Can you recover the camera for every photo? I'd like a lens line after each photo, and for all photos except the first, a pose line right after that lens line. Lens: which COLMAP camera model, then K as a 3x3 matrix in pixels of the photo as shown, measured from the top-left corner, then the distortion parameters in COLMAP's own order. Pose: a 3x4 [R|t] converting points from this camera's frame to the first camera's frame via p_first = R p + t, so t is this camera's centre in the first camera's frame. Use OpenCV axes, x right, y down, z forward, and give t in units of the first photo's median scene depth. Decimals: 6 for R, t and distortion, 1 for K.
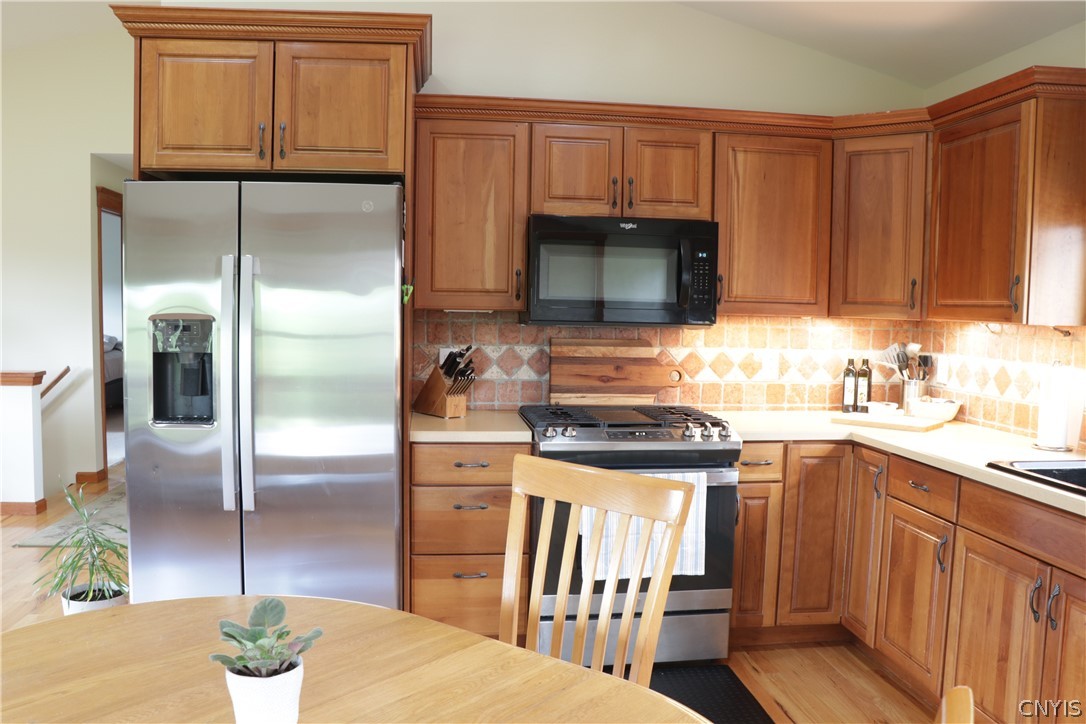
lens RADIAL K [[898.1, 0, 542.9], [0, 898.1, 378.7], [0, 0, 1]] dist [-0.171466, 0.135210]
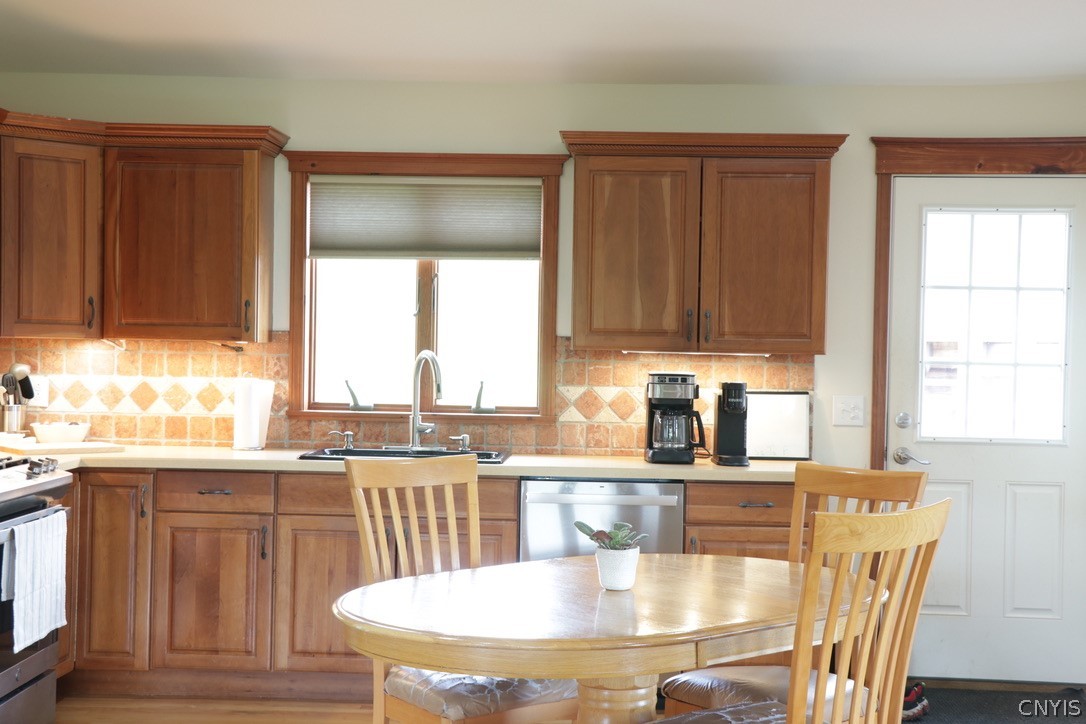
lens RADIAL K [[1617.0, 0, 542.0], [0, 1617.0, 386.2], [0, 0, 1]] dist [0.084660, 0.187968]
pose [[0.169726, -0.046667, 0.984386, -1.311045], [0.065728, 0.997190, 0.035942, -0.048956], [-0.983297, 0.058601, 0.172317, 0.207359]]
